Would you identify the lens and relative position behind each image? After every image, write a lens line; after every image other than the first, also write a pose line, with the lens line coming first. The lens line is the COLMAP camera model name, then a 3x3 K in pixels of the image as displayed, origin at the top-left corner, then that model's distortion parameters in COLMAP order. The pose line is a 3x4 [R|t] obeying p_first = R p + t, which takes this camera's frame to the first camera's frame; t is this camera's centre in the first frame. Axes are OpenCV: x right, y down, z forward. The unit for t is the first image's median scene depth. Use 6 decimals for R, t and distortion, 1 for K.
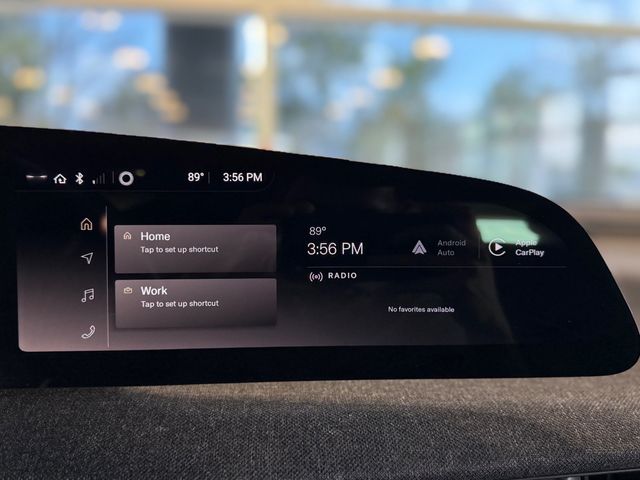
lens RADIAL K [[554.9, 0, 317.4], [0, 554.9, 238.8], [0, 0, 1]] dist [0.002969, -0.063319]
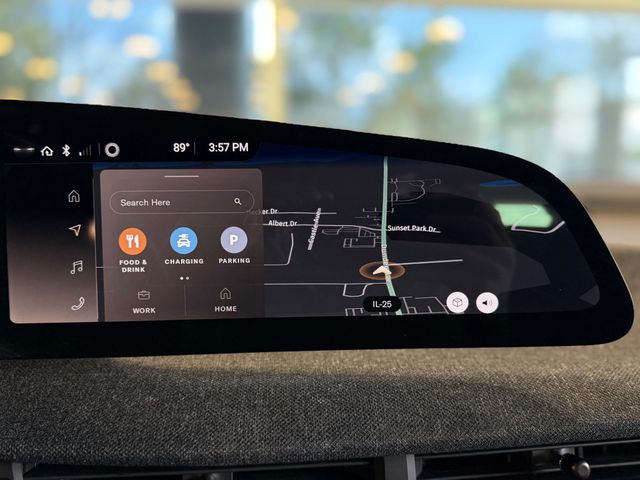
lens RADIAL K [[554.9, 0, 320.3], [0, 554.9, 241.9], [0, 0, 1]] dist [0.002969, -0.063319]
pose [[0.999741, -0.008737, -0.021006, 0.046080], [0.009302, 0.999594, 0.026929, 0.031238], [0.020762, -0.027117, 0.999417, 0.006248]]
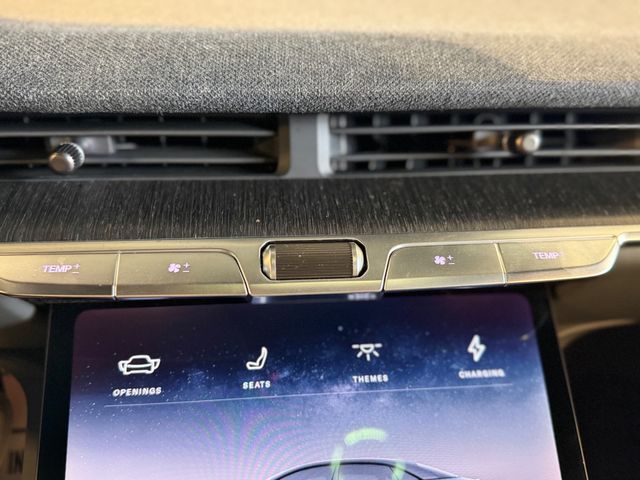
lens RADIAL K [[554.9, 0, 322.1], [0, 554.9, 243.8], [0, 0, 1]] dist [0.002969, -0.063319]
pose [[0.999052, 0.021111, -0.038079, 0.212562], [-0.006157, 0.934295, 0.356448, 0.306022], [0.043102, -0.355875, 0.933539, 0.151607]]
